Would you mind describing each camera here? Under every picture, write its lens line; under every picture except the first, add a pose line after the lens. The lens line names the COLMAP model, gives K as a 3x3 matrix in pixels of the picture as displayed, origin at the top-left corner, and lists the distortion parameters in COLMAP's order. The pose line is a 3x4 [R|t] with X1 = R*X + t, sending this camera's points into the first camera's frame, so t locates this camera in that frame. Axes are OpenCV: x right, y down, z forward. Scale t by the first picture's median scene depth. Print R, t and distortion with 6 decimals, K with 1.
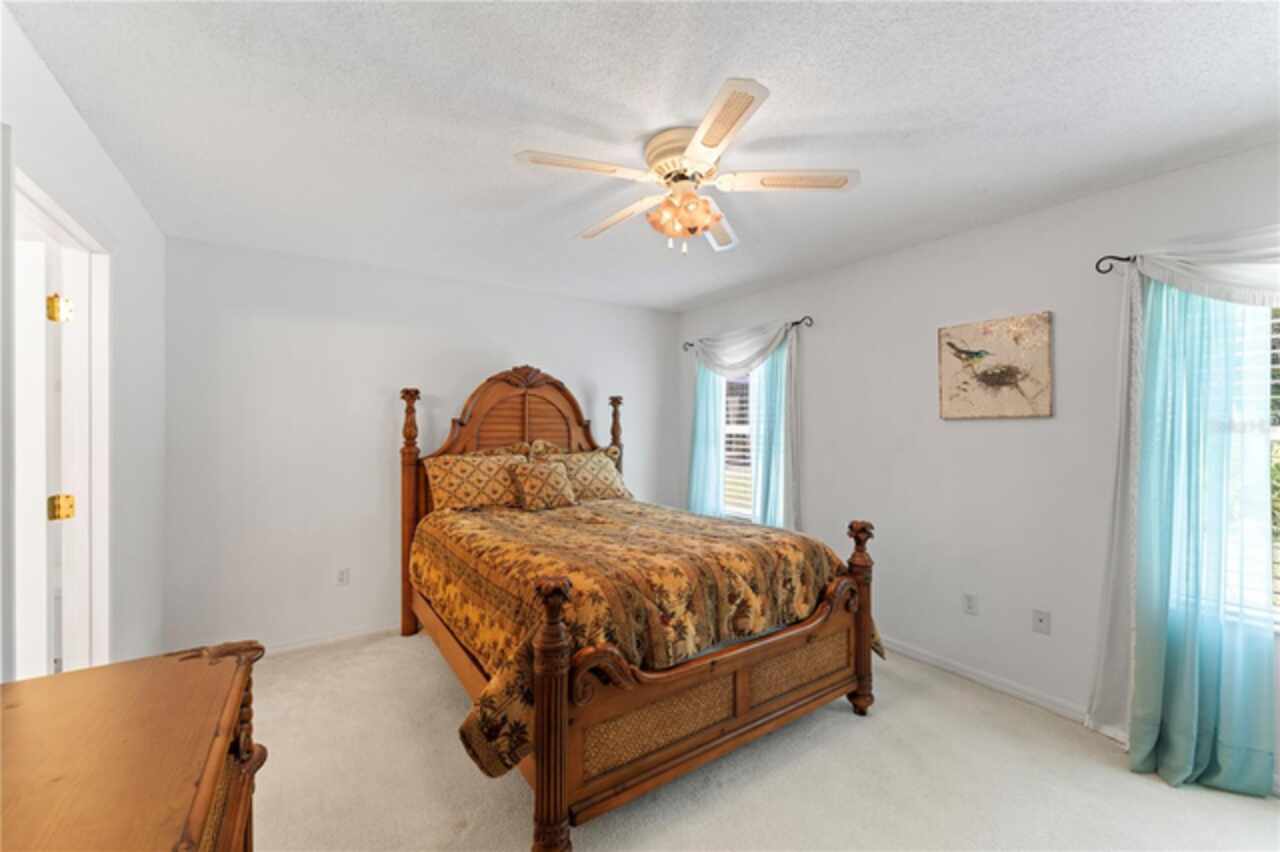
lens RADIAL K [[506.5, 0, 640.0], [0, 506.5, 426.0], [0, 0, 1]] dist [0.001863, 0.000006]
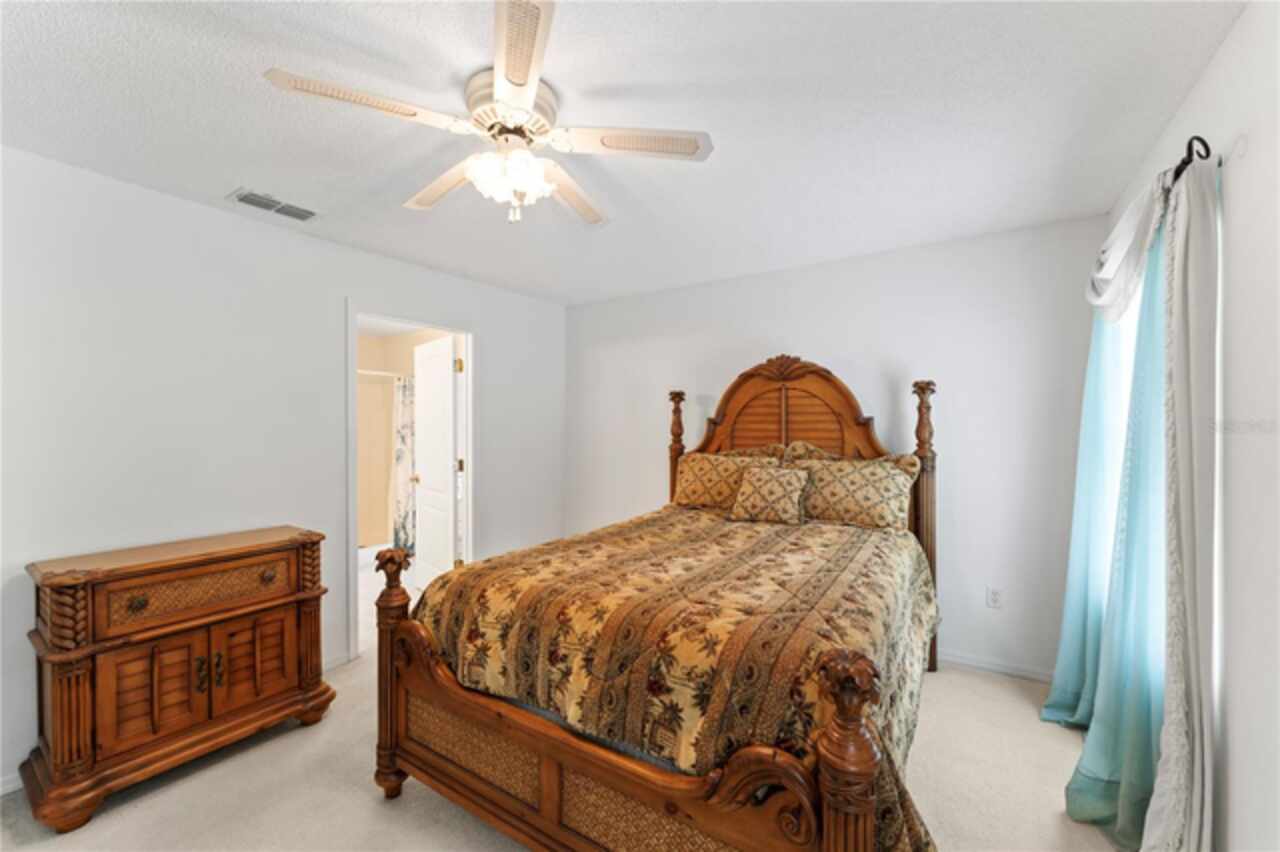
lens RADIAL K [[497.6, 0, 640.0], [0, 497.6, 426.0], [0, 0, 1]] dist [-0.001182, -0.000100]
pose [[0.385192, 0.006331, -0.922815, 0.473596], [0.002786, 0.999964, 0.008023, -0.005452], [0.922832, -0.005661, 0.385160, 0.450106]]
